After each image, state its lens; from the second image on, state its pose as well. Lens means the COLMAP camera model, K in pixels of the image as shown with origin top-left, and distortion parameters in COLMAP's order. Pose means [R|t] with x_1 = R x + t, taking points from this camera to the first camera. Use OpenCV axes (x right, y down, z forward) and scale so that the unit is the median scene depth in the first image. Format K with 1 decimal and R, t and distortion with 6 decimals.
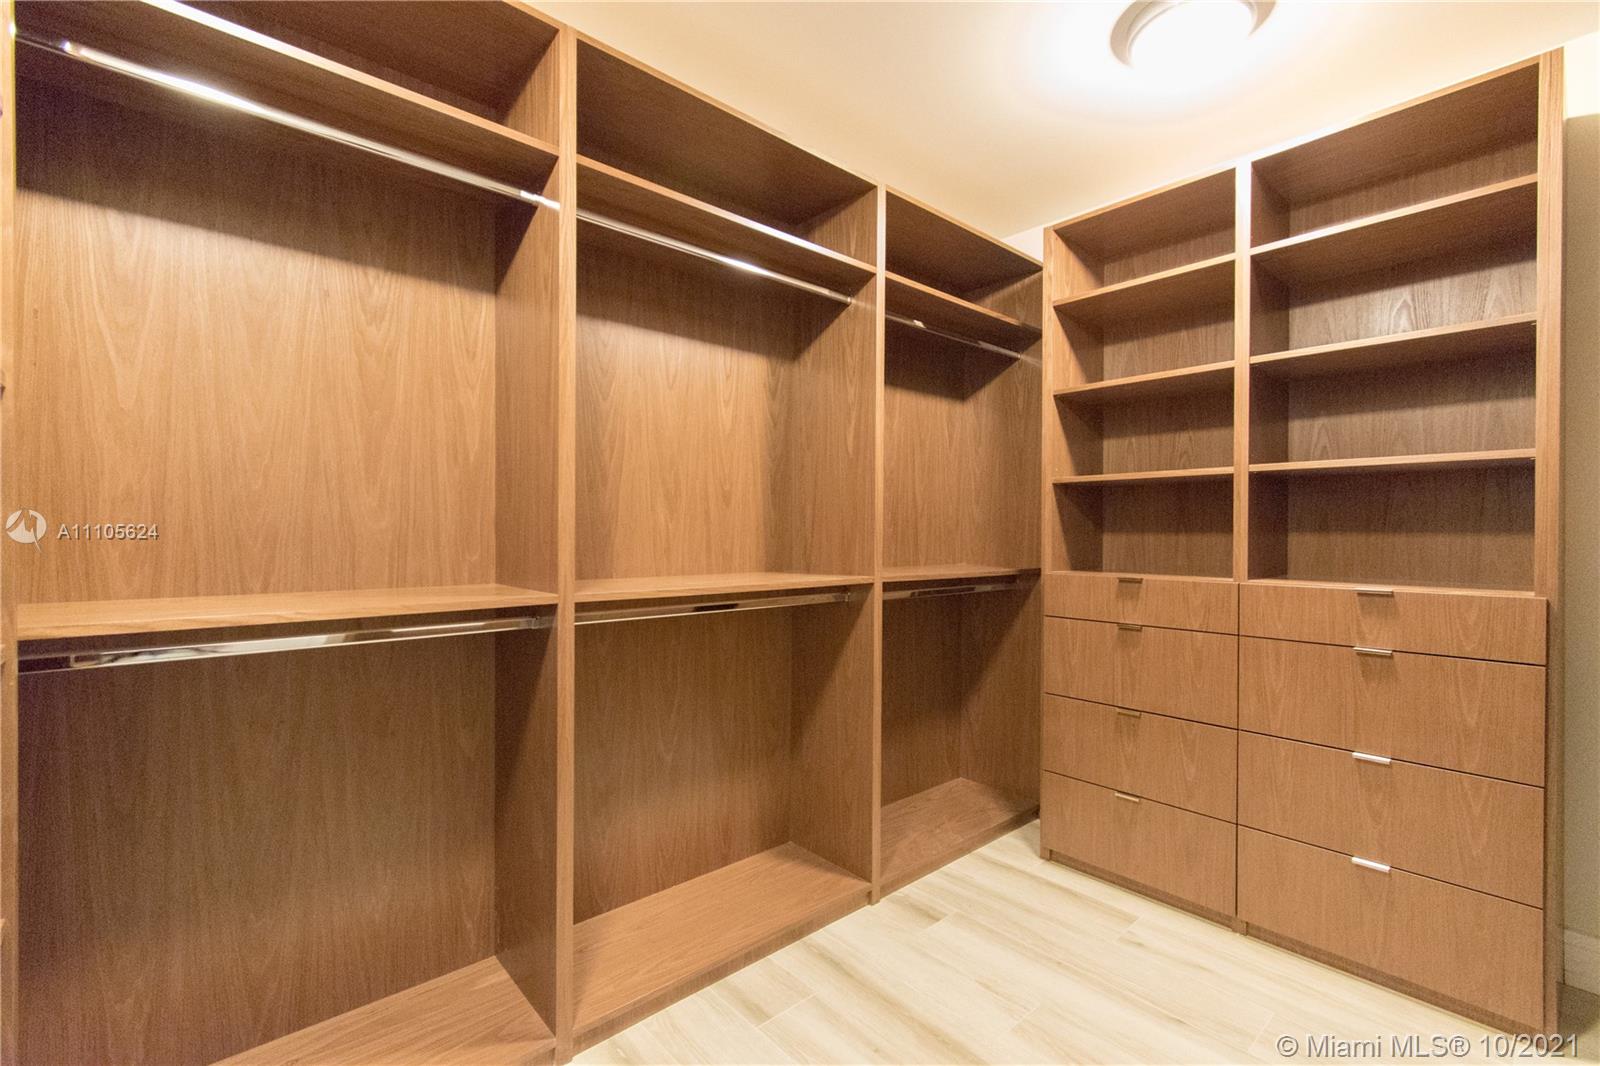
lens RADIAL K [[702.2, 0, 806.2], [0, 702.2, 533.9], [0, 0, 1]] dist [0.002561, -0.000449]
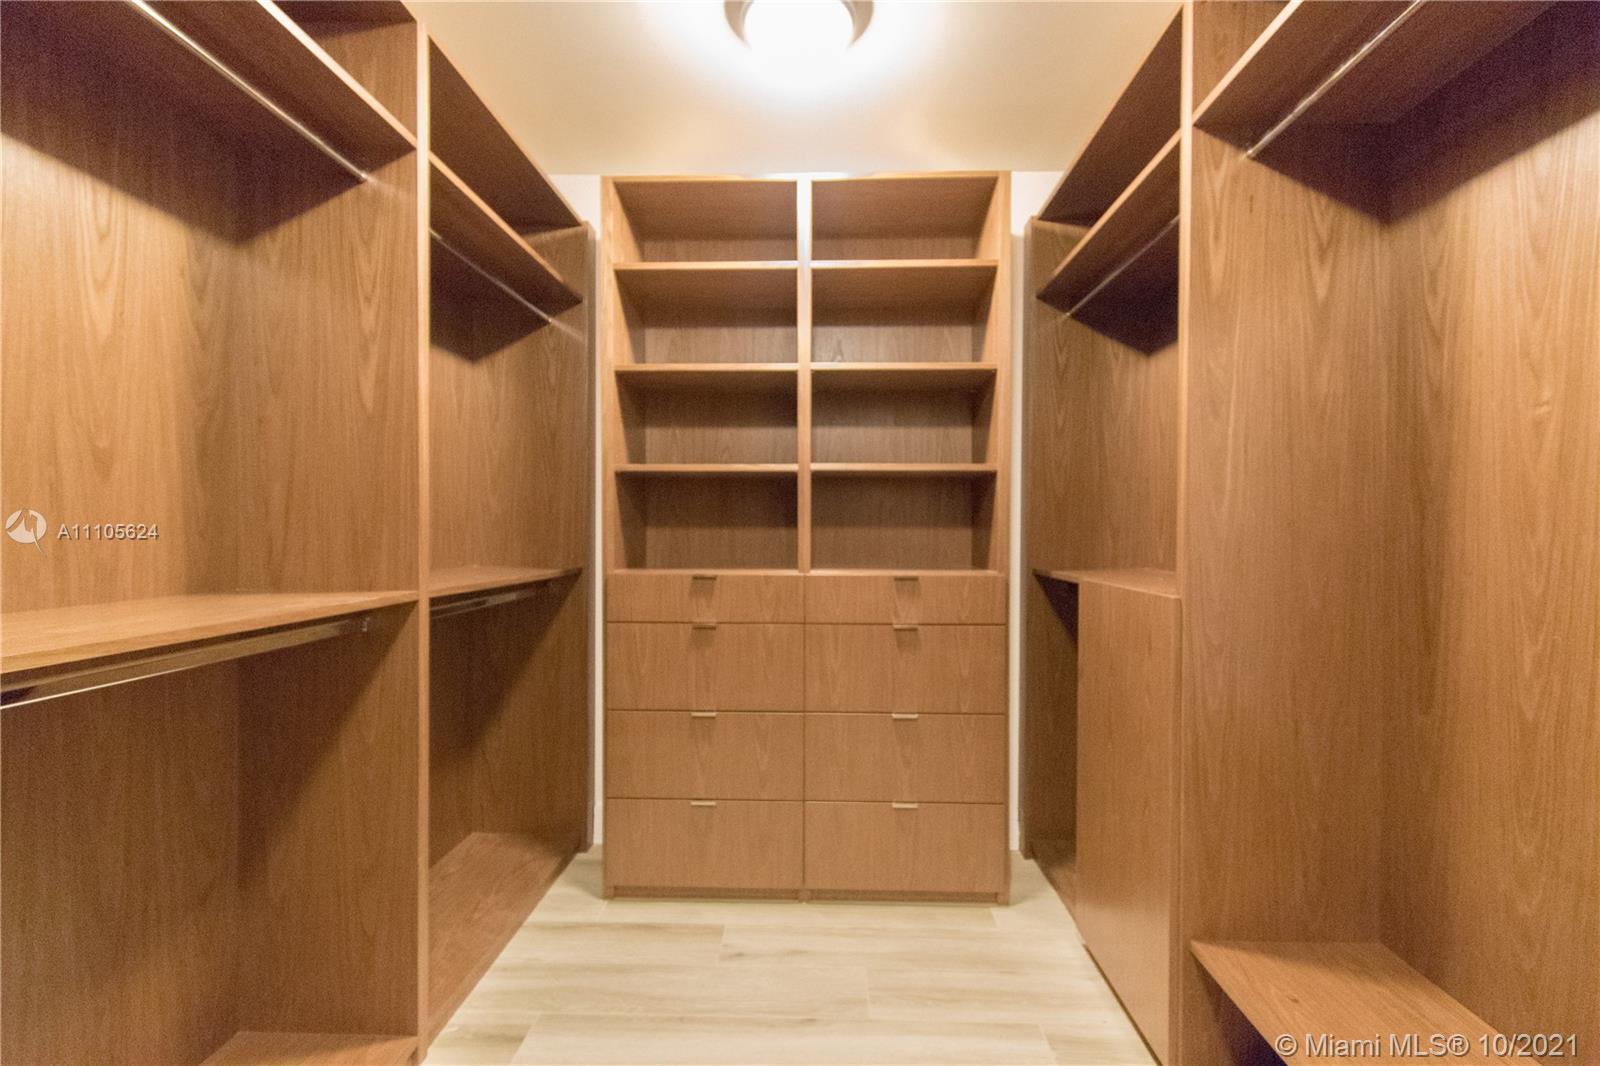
lens RADIAL K [[702.2, 0, 806.2], [0, 702.2, 533.9], [0, 0, 1]] dist [0.002561, -0.000449]
pose [[0.684807, -0.007772, 0.728683, -0.136725], [0.001419, 0.999955, 0.009332, -0.000736], [-0.728723, -0.005356, 0.684788, 0.237912]]
